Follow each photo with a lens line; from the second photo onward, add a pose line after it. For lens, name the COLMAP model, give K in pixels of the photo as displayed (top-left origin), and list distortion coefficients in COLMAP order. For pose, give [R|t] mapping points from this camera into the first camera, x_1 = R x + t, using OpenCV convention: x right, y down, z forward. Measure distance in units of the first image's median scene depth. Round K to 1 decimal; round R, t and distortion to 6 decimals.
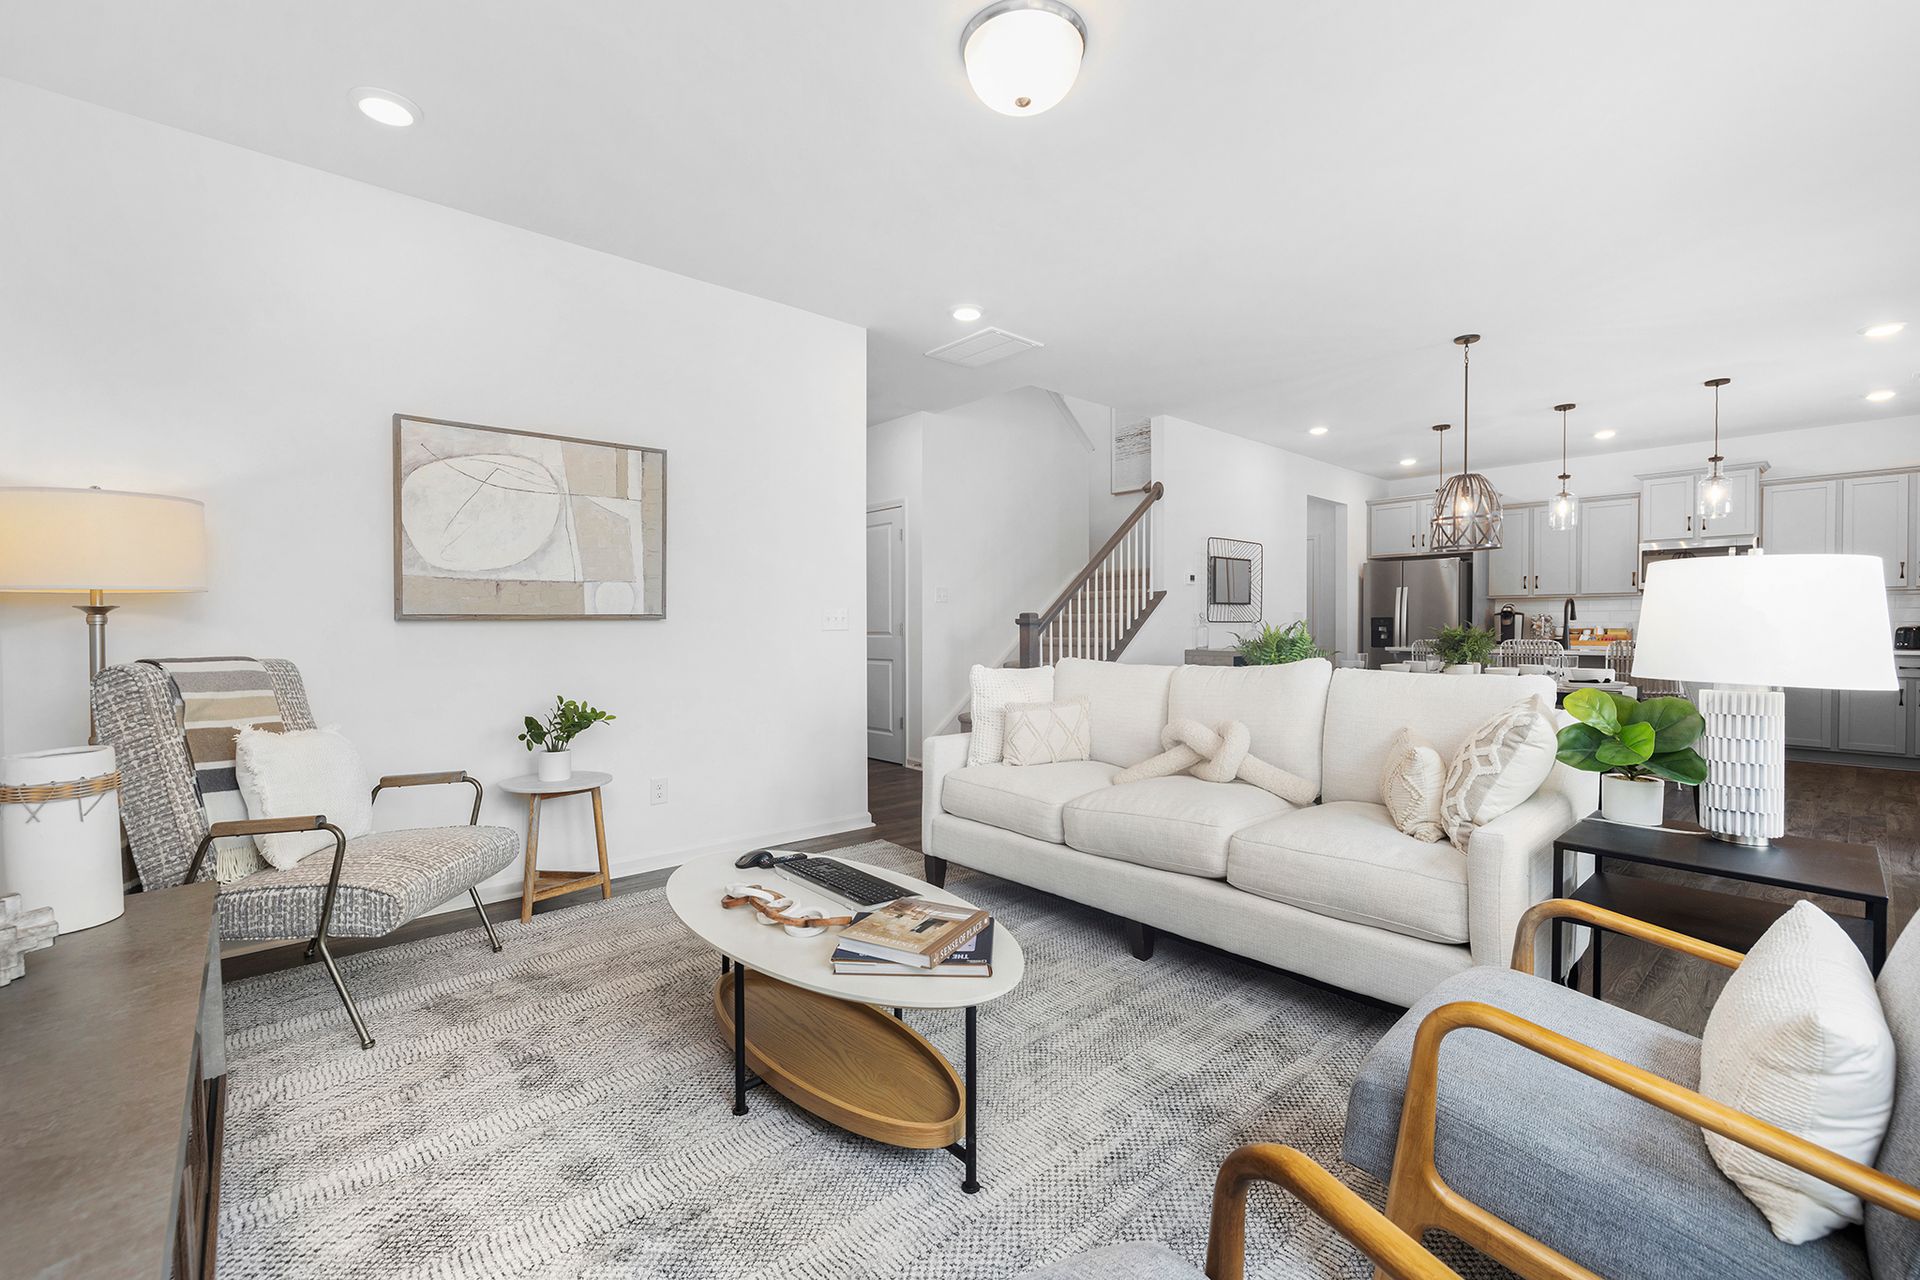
lens RADIAL K [[815.4, 0, 929.1], [0, 815.4, 636.3], [0, 0, 1]] dist [-0.003552, -0.000867]
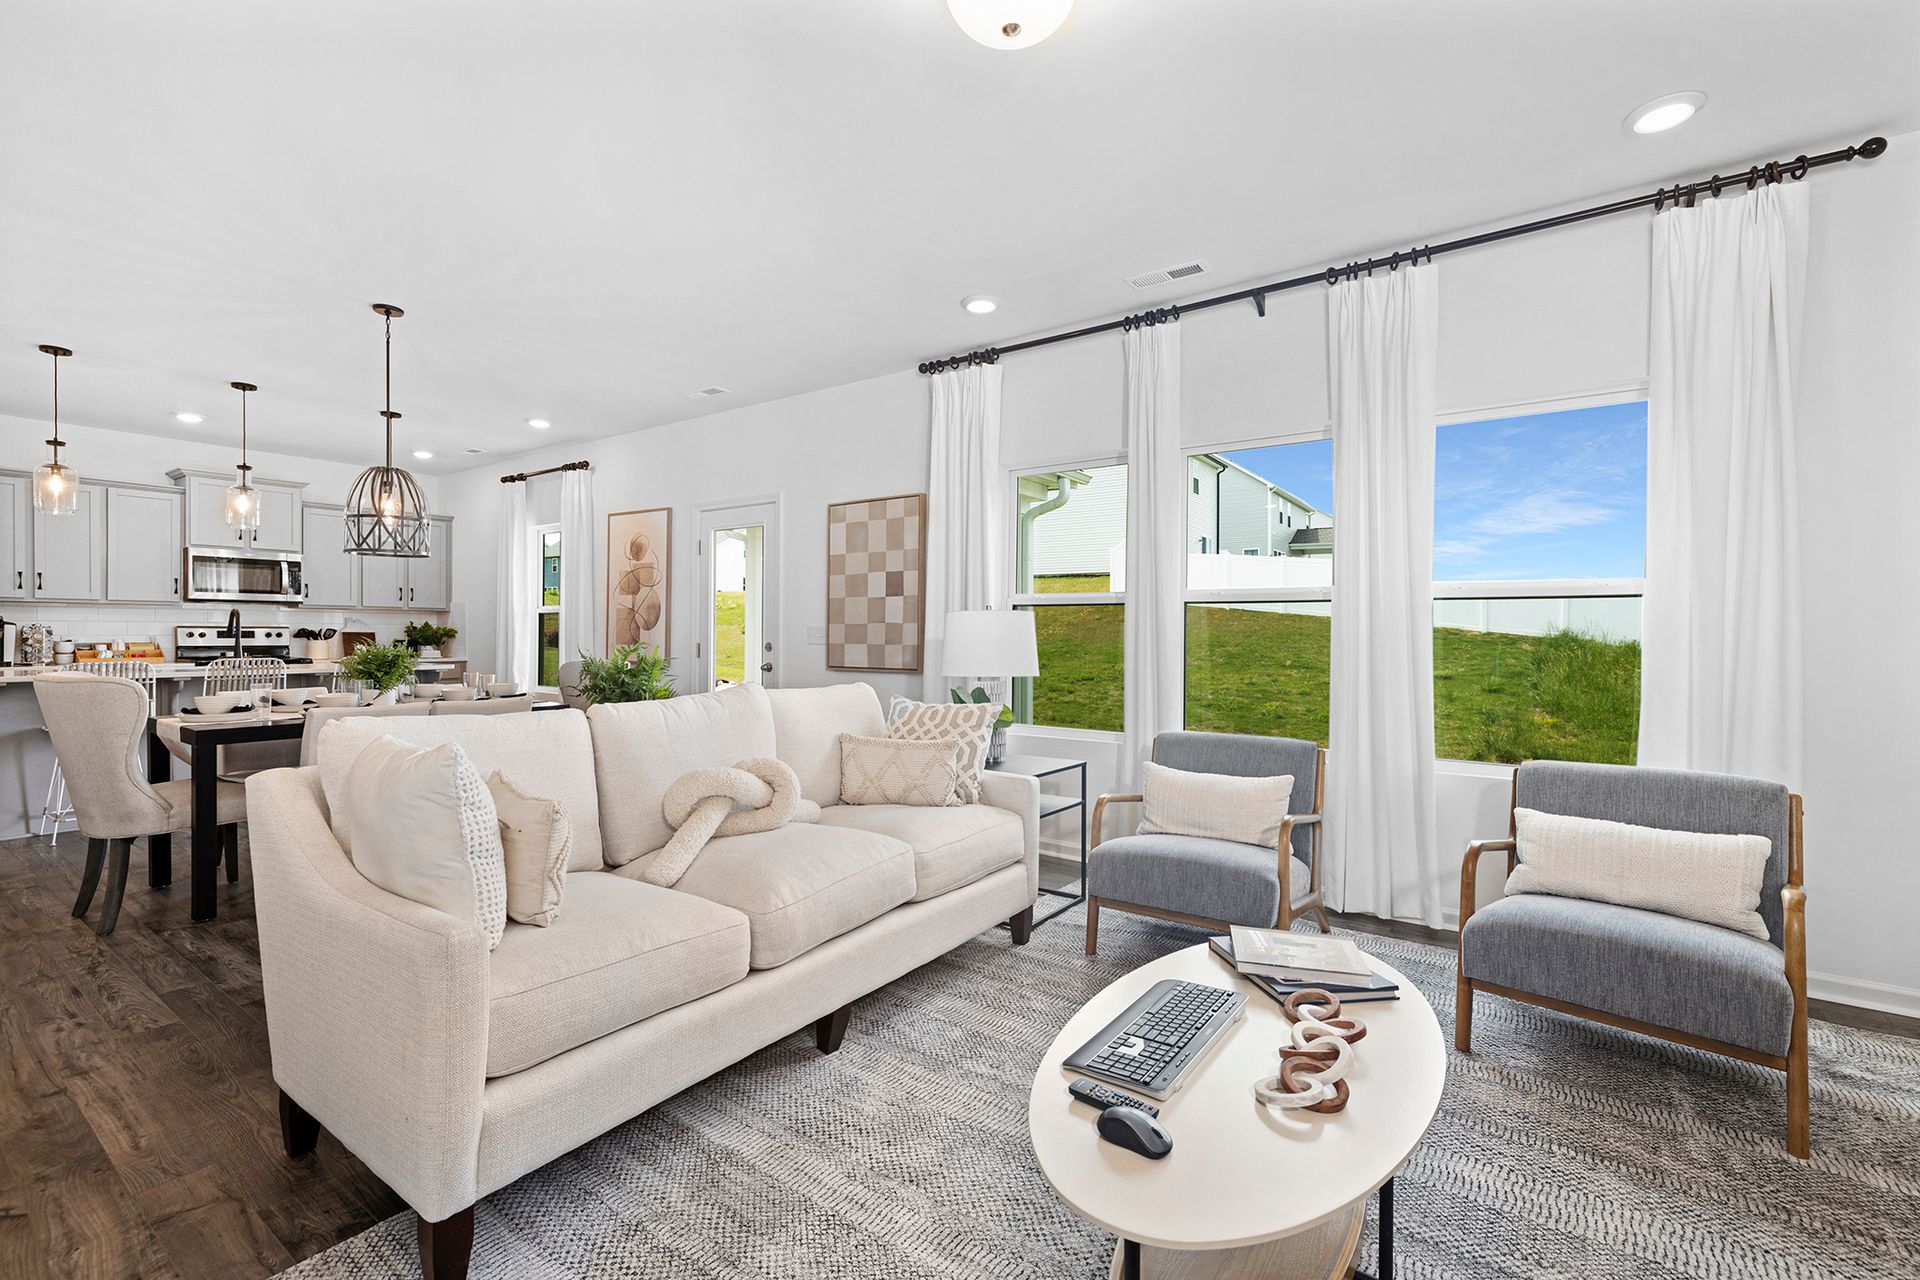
lens RADIAL K [[849.3, 0, 957.8], [0, 849.3, 633.4], [0, 0, 1]] dist [0.015040, -0.000236]
pose [[-0.232734, -0.002386, 0.972538, -0.235475], [0.013888, 0.999887, 0.005776, -0.013015], [-0.972441, 0.014851, -0.232674, 0.408618]]
